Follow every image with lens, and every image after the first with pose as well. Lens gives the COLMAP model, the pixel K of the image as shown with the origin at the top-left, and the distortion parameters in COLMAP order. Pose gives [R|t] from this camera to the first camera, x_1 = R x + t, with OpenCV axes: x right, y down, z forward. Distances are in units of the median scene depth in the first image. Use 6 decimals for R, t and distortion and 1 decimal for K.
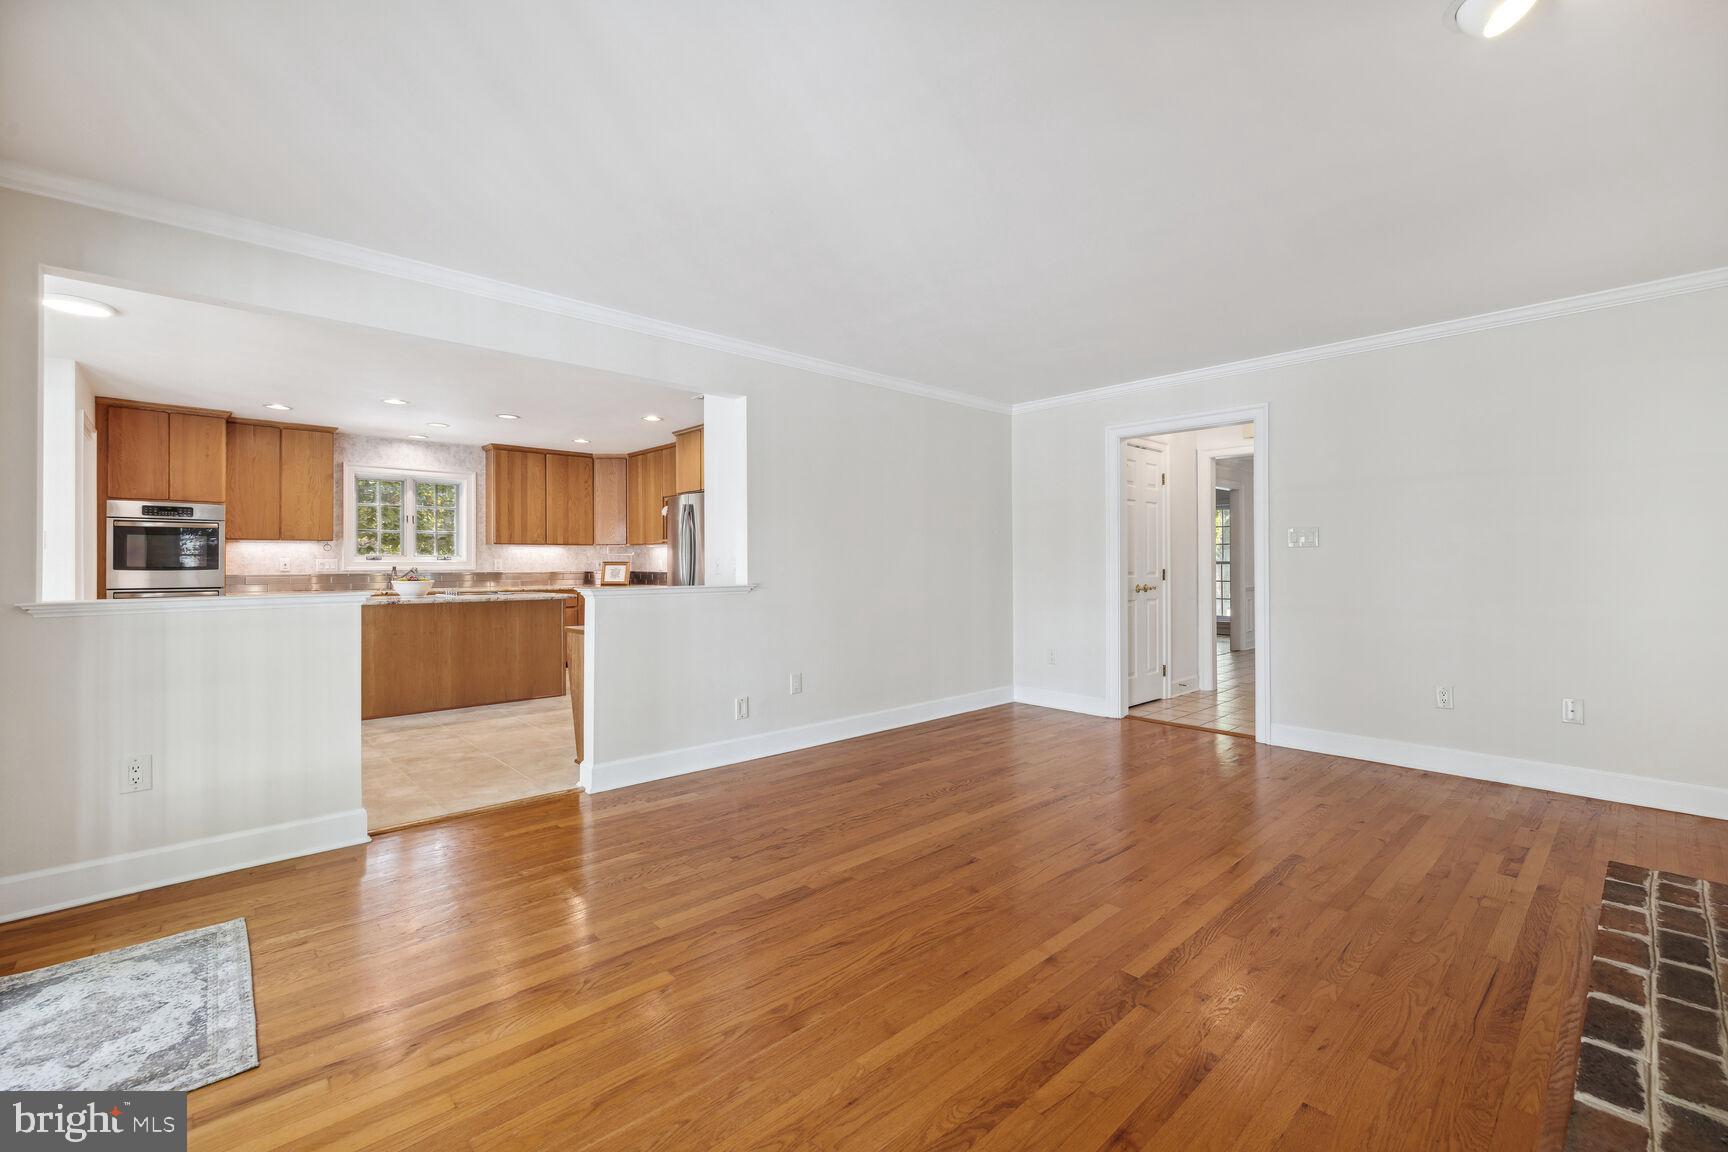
lens RADIAL K [[736.0, 0, 875.3], [0, 736.0, 564.8], [0, 0, 1]] dist [0.001248, 0.000058]
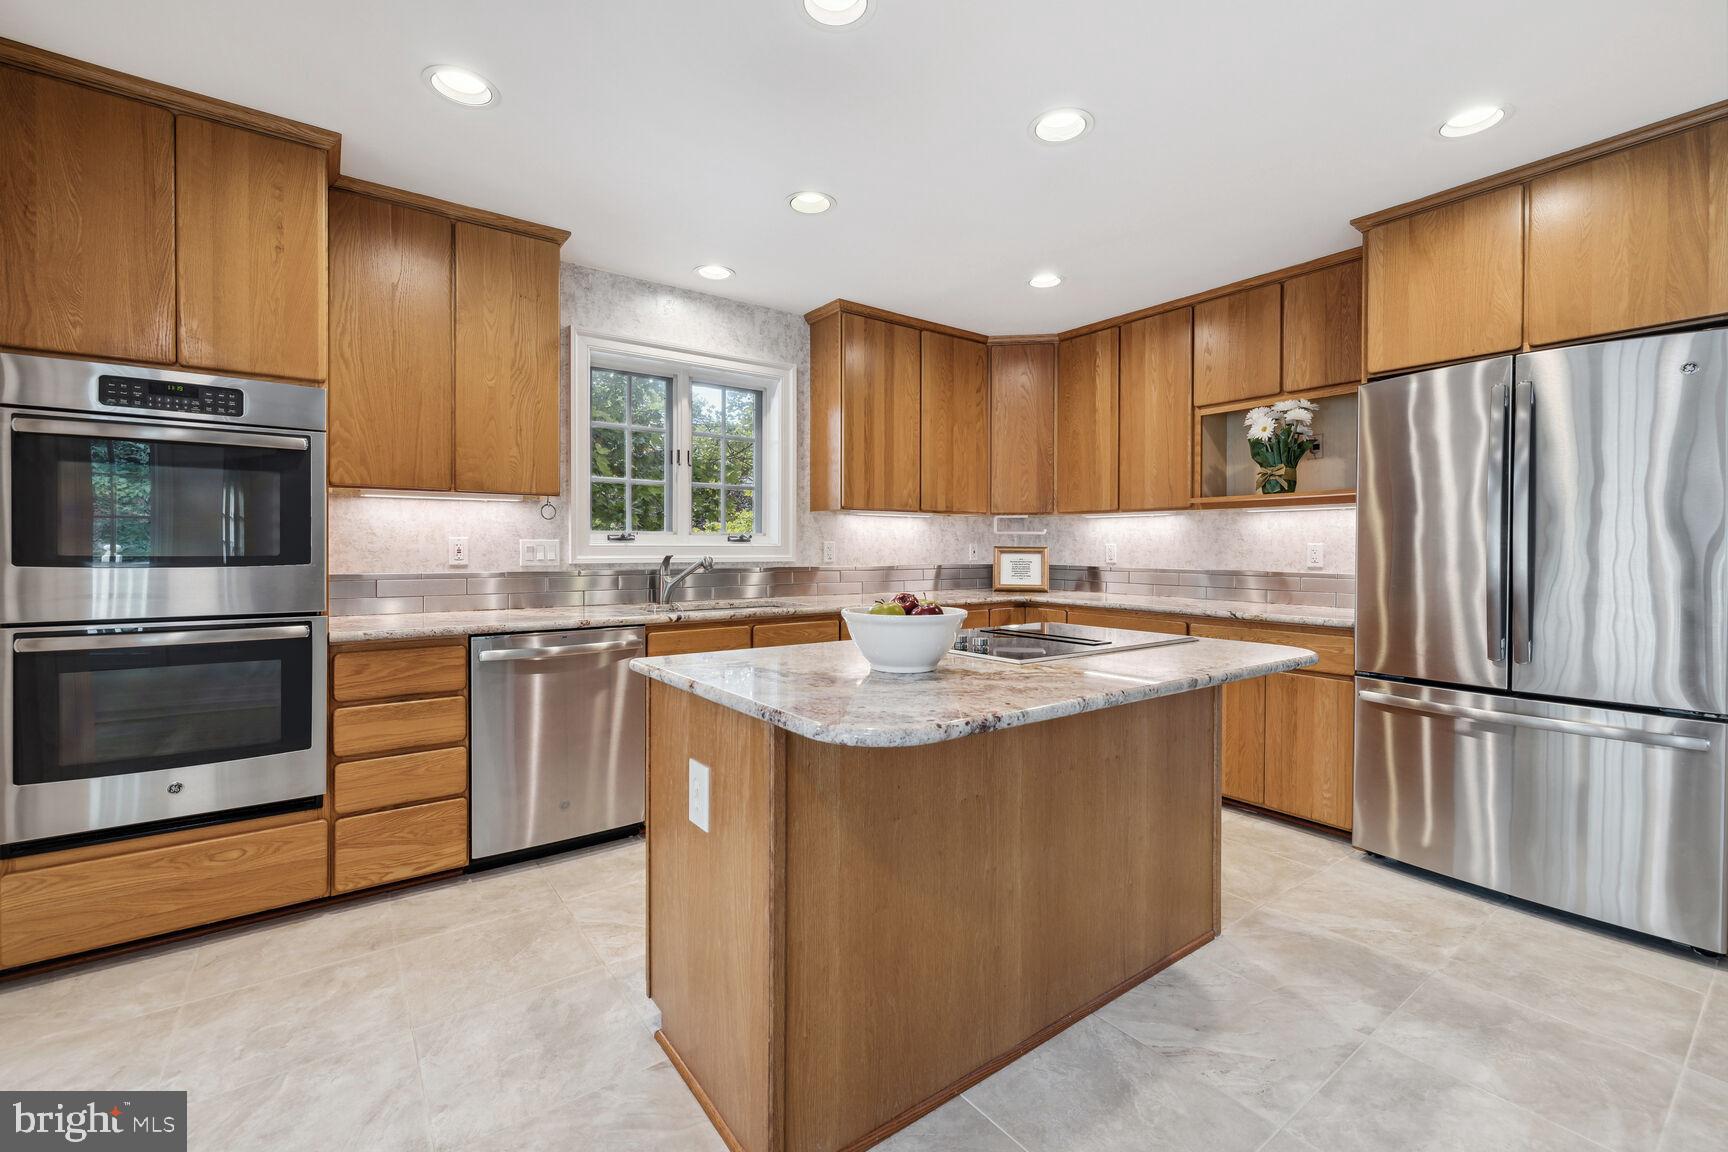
lens RADIAL K [[736.0, 0, 855.3], [0, 736.0, 562.5], [0, 0, 1]] dist [0.001248, 0.000058]
pose [[0.991960, 0.004722, -0.126467, -0.458572], [-0.002711, 0.999867, 0.016074, -0.001198], [0.126526, -0.015602, 0.991841, 0.533004]]
